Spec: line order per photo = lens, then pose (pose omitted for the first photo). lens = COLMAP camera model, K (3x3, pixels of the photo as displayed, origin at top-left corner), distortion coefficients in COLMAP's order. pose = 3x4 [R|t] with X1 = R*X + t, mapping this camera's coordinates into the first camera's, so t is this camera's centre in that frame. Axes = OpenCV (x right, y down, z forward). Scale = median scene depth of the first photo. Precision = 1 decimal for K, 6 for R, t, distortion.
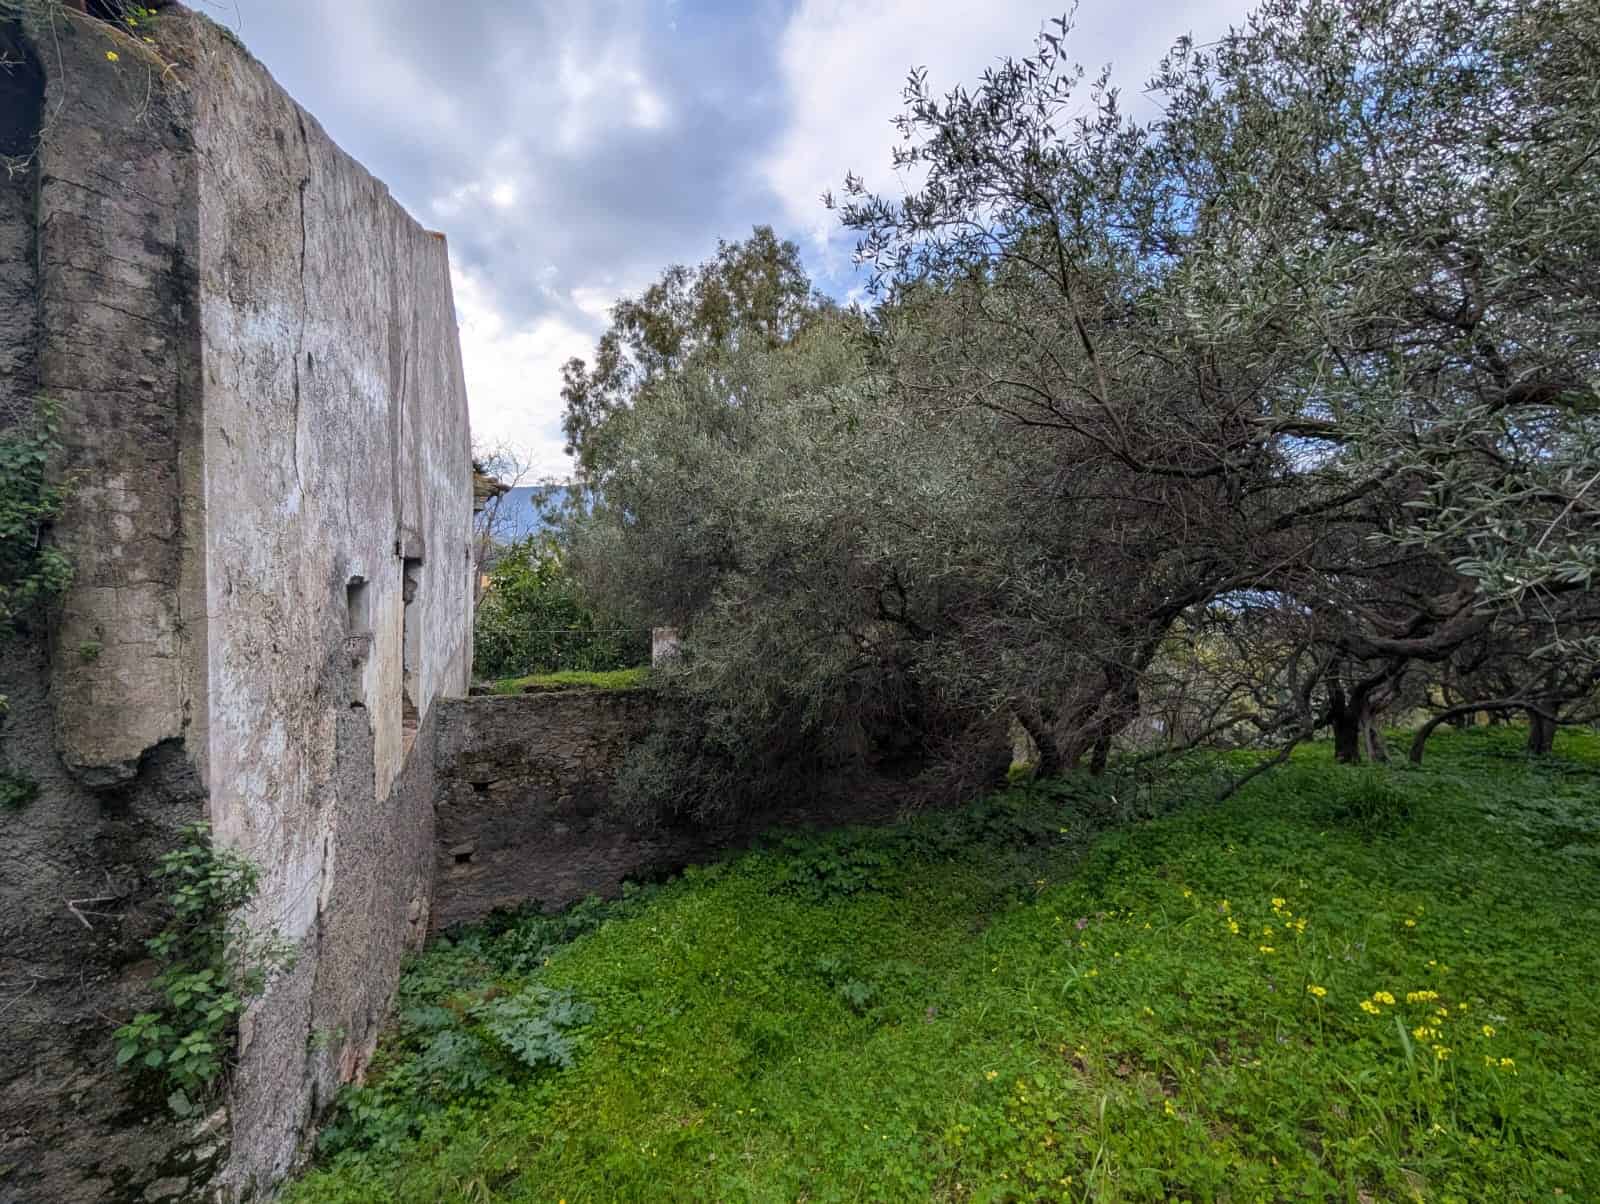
lens RADIAL K [[598.4, 0, 800.7], [0, 598.4, 603.6], [0, 0, 1]] dist [0.000616, 0.000118]
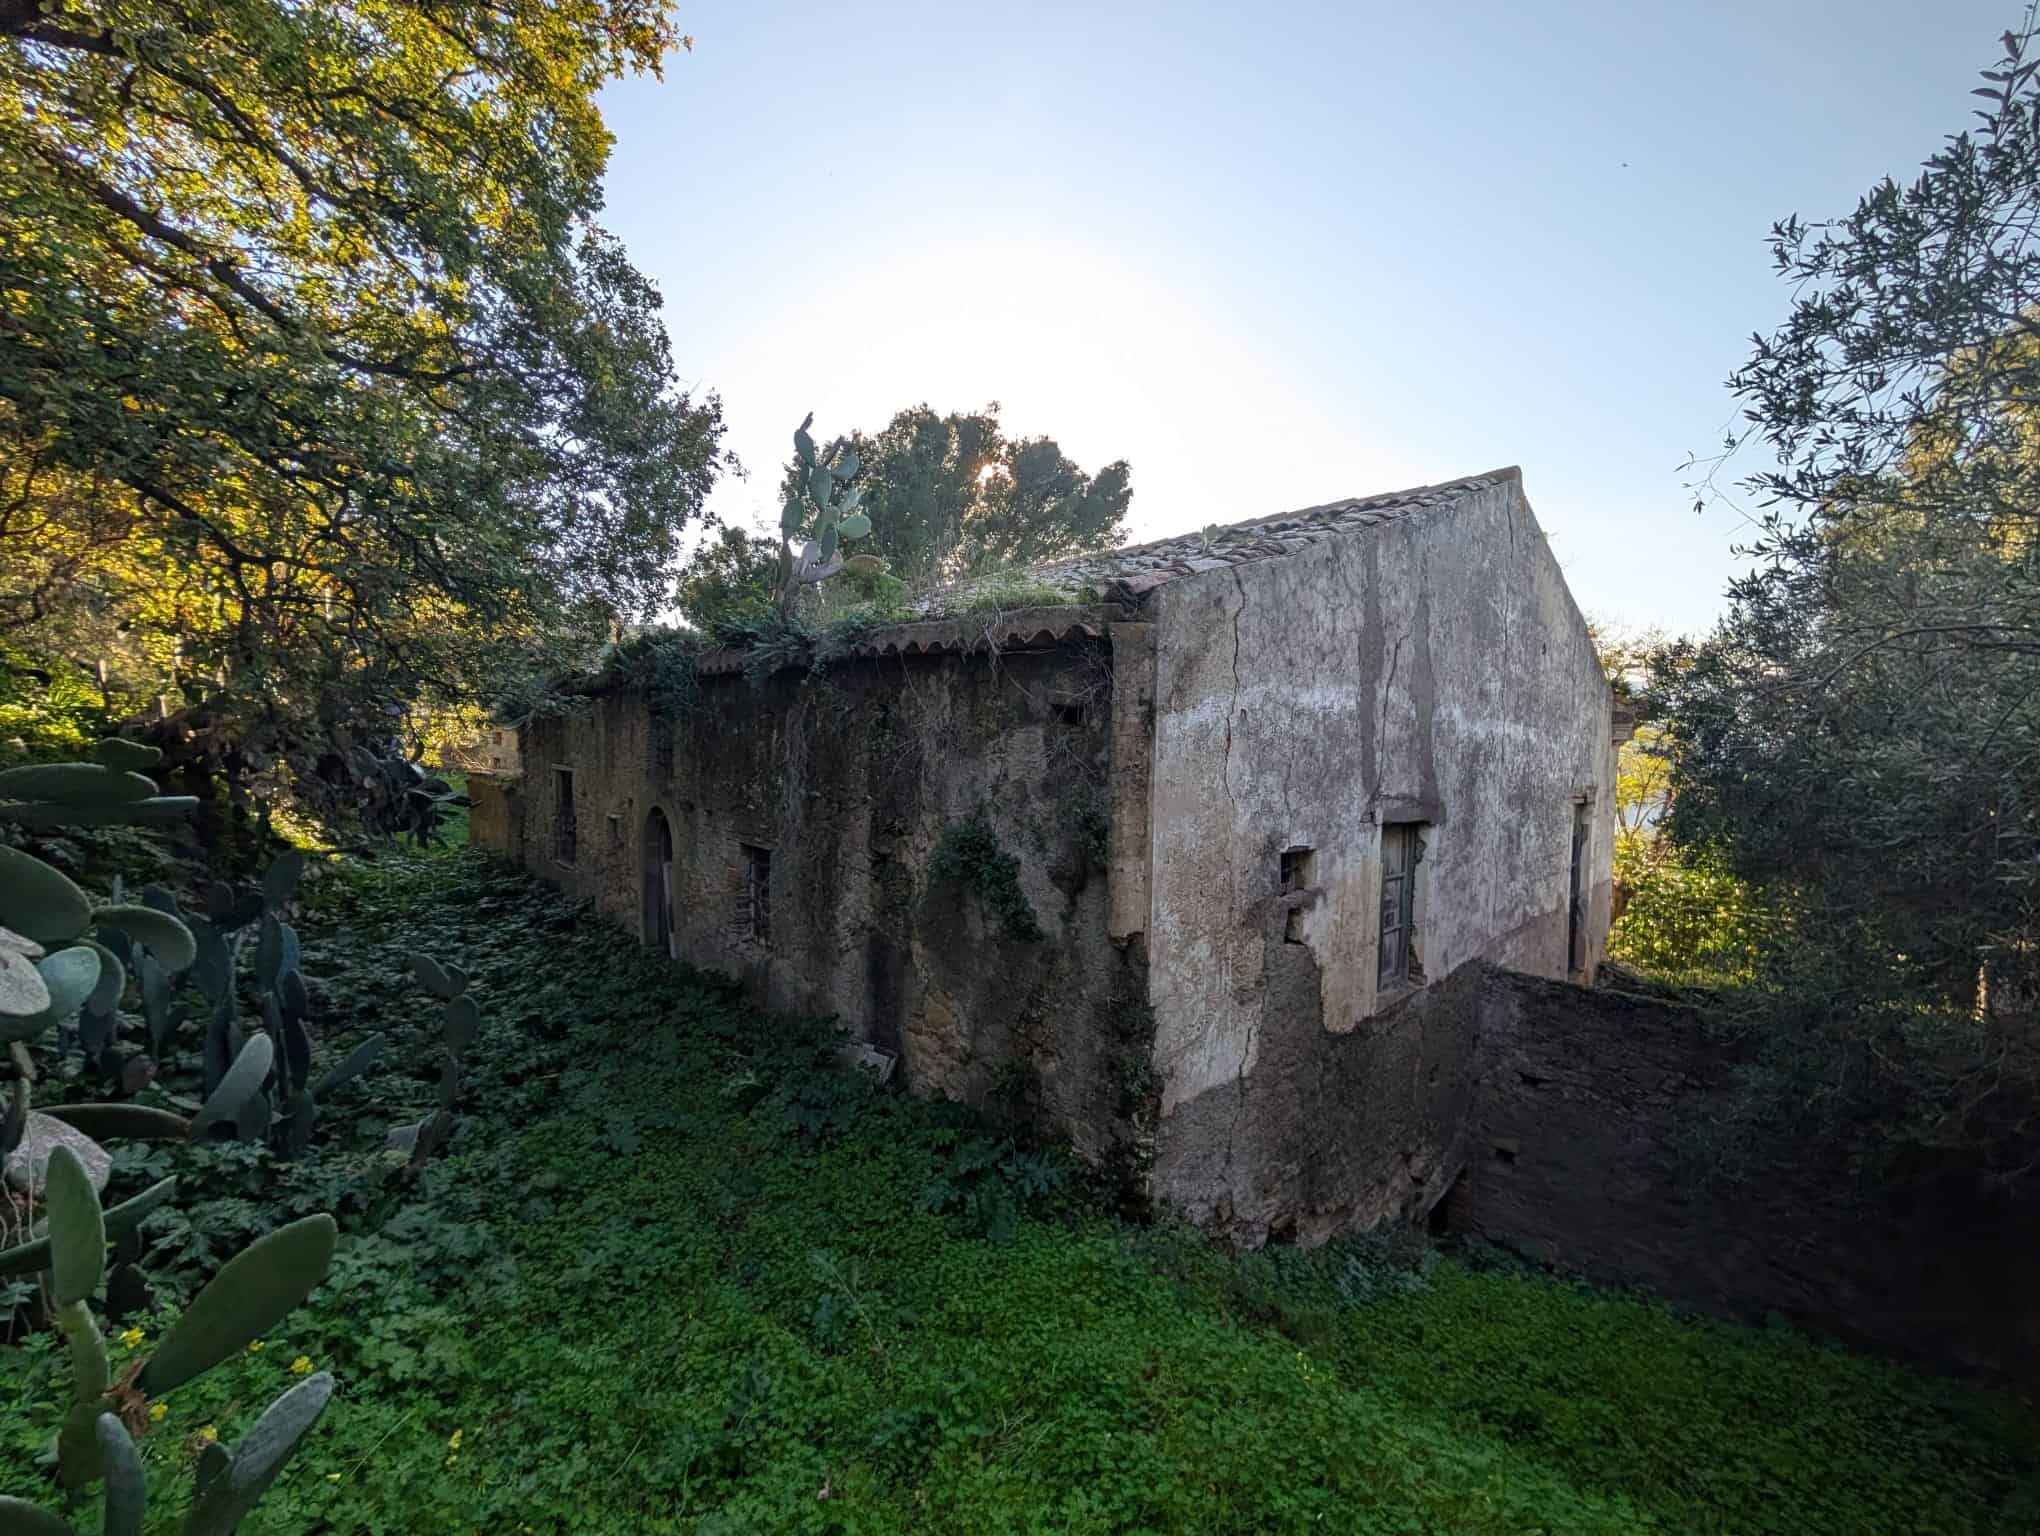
lens RADIAL K [[763.0, 0, 1020.1], [0, 763.0, 771.7], [0, 0, 1]] dist [0.000616, 0.000118]
pose [[0.287576, -0.010208, -0.957703, 0.864287], [-0.070741, 0.996986, -0.031868, -0.136598], [0.955142, 0.076913, 0.285987, -0.115996]]
